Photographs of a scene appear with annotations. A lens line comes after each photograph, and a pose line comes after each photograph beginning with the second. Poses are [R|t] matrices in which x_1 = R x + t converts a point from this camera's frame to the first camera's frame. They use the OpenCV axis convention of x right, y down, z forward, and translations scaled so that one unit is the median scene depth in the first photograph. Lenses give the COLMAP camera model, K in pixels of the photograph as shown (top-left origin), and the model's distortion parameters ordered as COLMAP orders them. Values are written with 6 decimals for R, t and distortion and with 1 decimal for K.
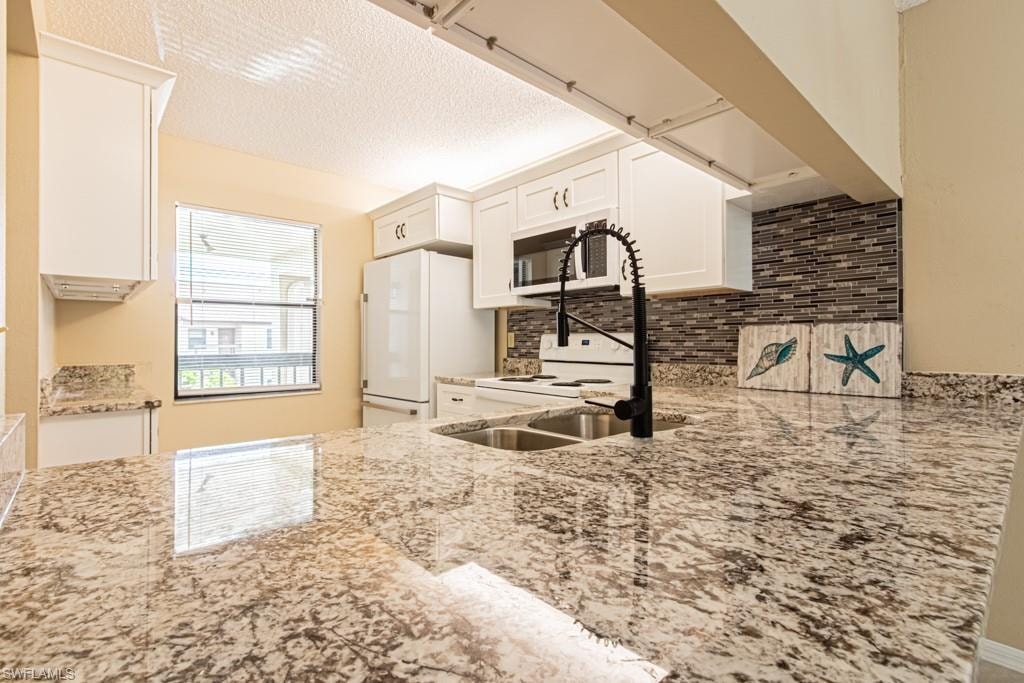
lens RADIAL K [[477.9, 0, 504.5], [0, 477.9, 336.7], [0, 0, 1]] dist [0.000737, 0.000446]
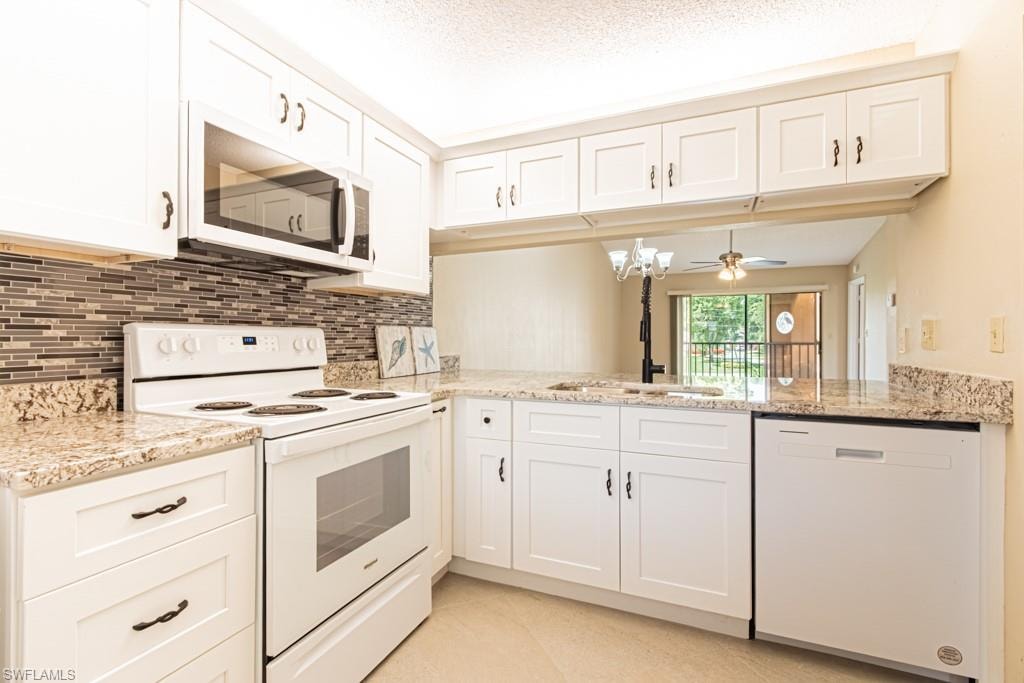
lens RADIAL K [[464.7, 0, 505.3], [0, 464.7, 333.3], [0, 0, 1]] dist [0.002510, 0.000455]
pose [[-0.415297, 0.013612, 0.909584, -0.655099], [-0.006269, 0.999821, -0.017825, 0.014076], [-0.909664, -0.013105, -0.415137, 1.176418]]
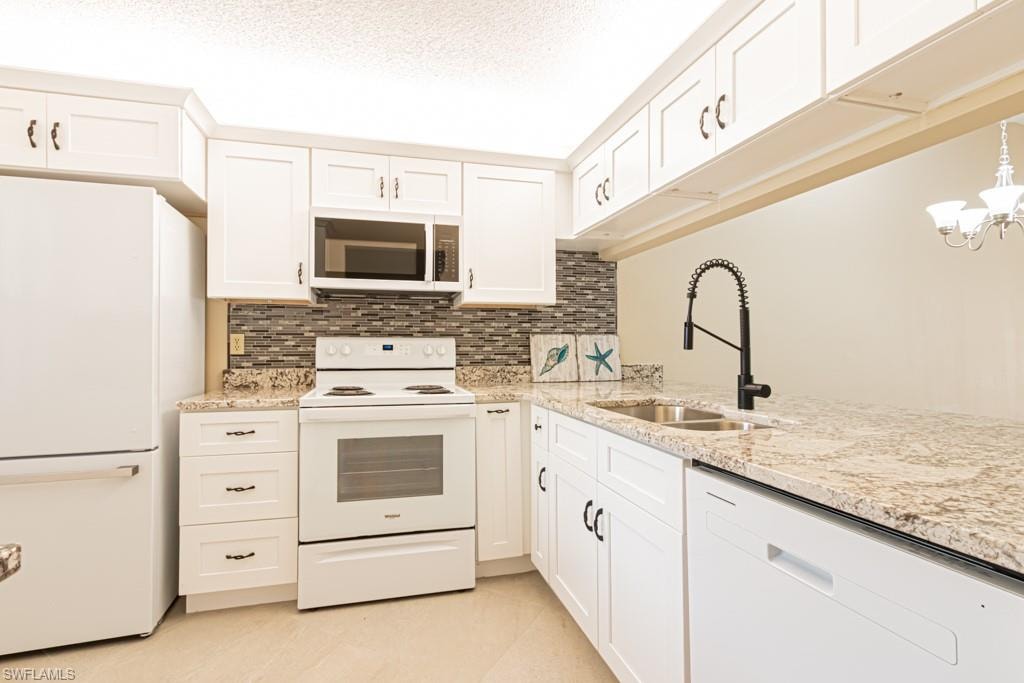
lens RADIAL K [[477.9, 0, 504.5], [0, 477.9, 336.7], [0, 0, 1]] dist [0.000737, 0.000446]
pose [[0.456701, 0.022277, 0.889341, -0.680649], [-0.009415, 0.999751, -0.020208, 0.009796], [-0.889570, 0.000856, 0.456797, 0.470031]]
